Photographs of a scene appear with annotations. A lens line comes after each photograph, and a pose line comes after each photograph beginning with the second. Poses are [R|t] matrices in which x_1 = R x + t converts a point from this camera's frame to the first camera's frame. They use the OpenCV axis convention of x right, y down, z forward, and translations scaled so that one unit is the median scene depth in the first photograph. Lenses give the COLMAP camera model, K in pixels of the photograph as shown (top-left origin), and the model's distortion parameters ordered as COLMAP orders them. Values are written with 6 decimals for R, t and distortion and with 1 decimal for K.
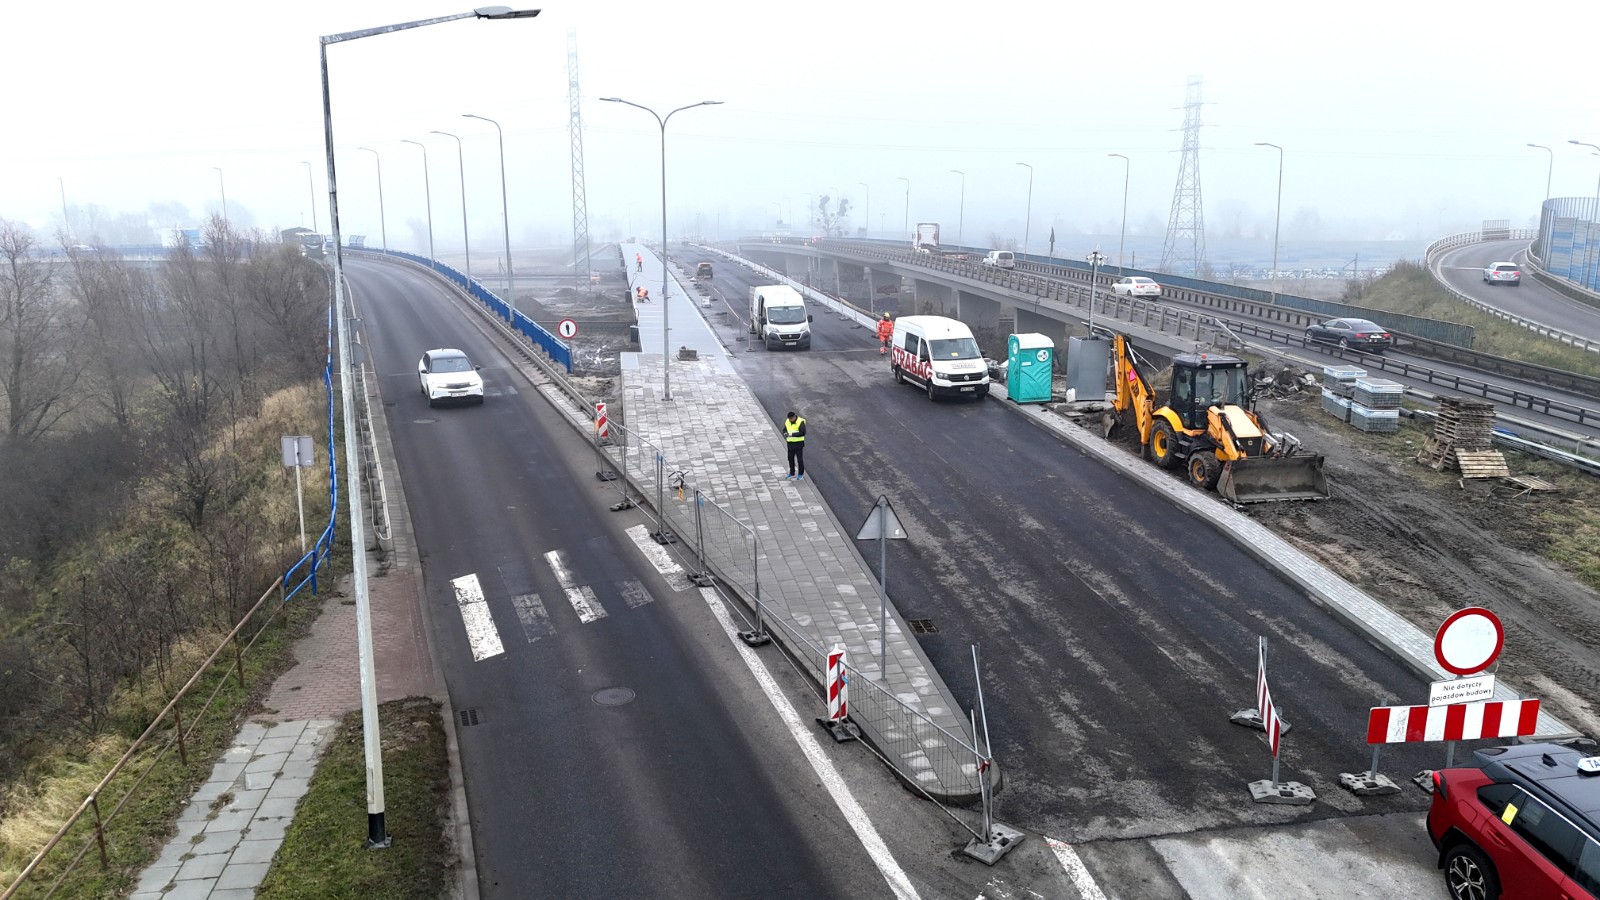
lens RADIAL K [[1162.7, 0, 800.0], [0, 1162.7, 450.0], [0, 0, 1]] dist [0.079359, -0.082530]
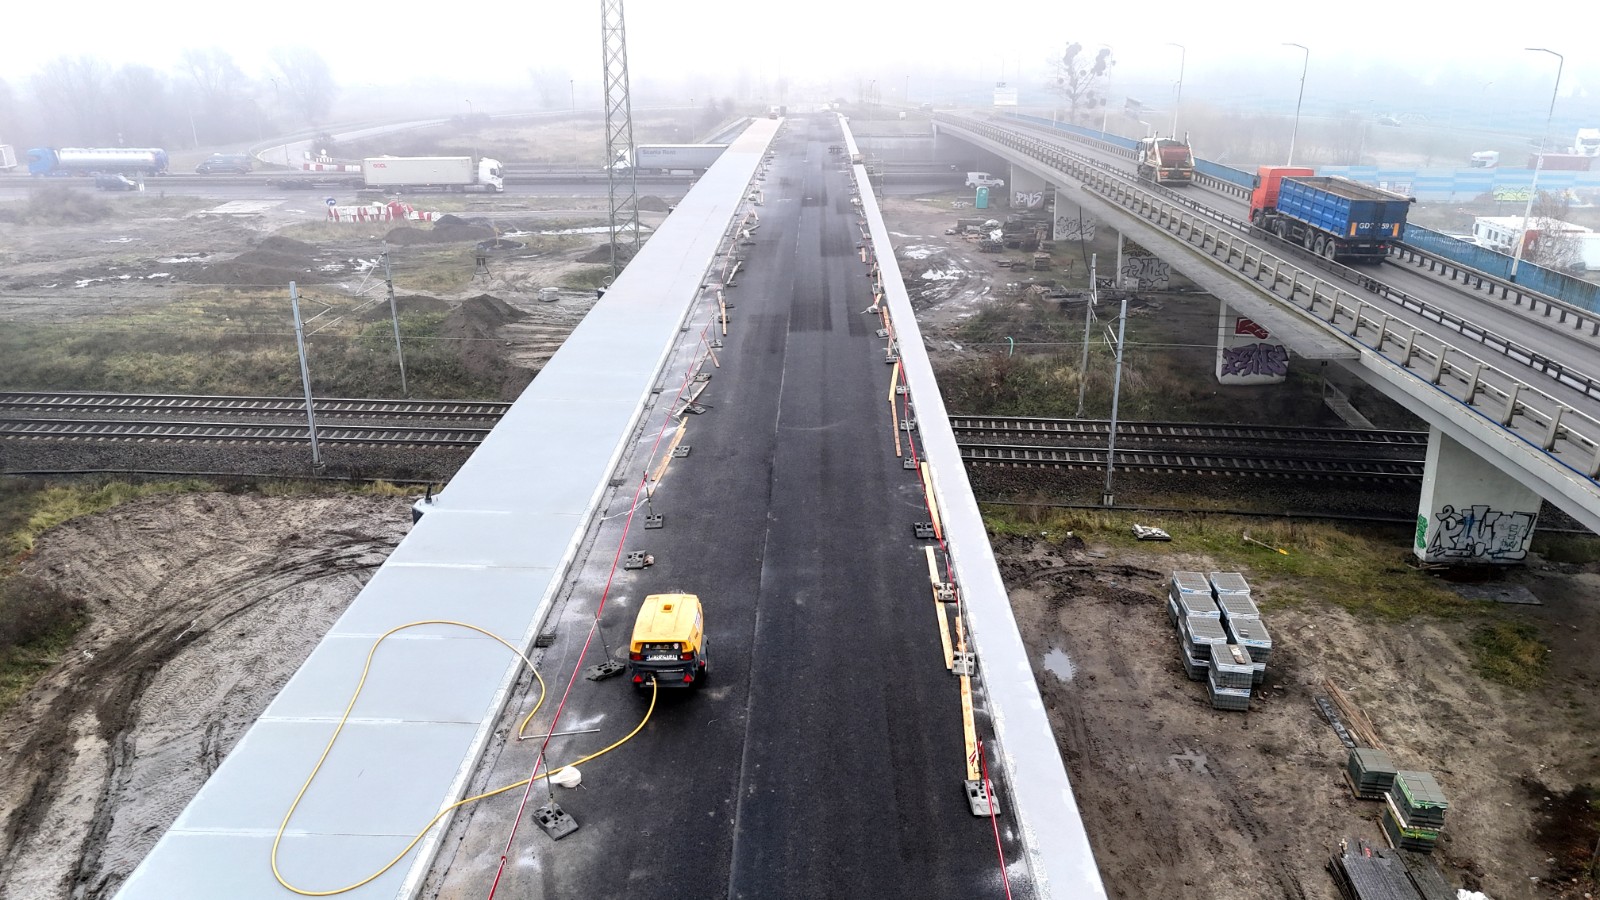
lens RADIAL K [[1162.7, 0, 800.0], [0, 1162.7, 450.0], [0, 0, 1]] dist [0.079359, -0.082530]
pose [[0.985427, 0.058648, -0.159666, -0.011149], [-0.035490, 0.988911, 0.144207, -0.082907], [0.166353, -0.136439, 0.976581, 0.304639]]
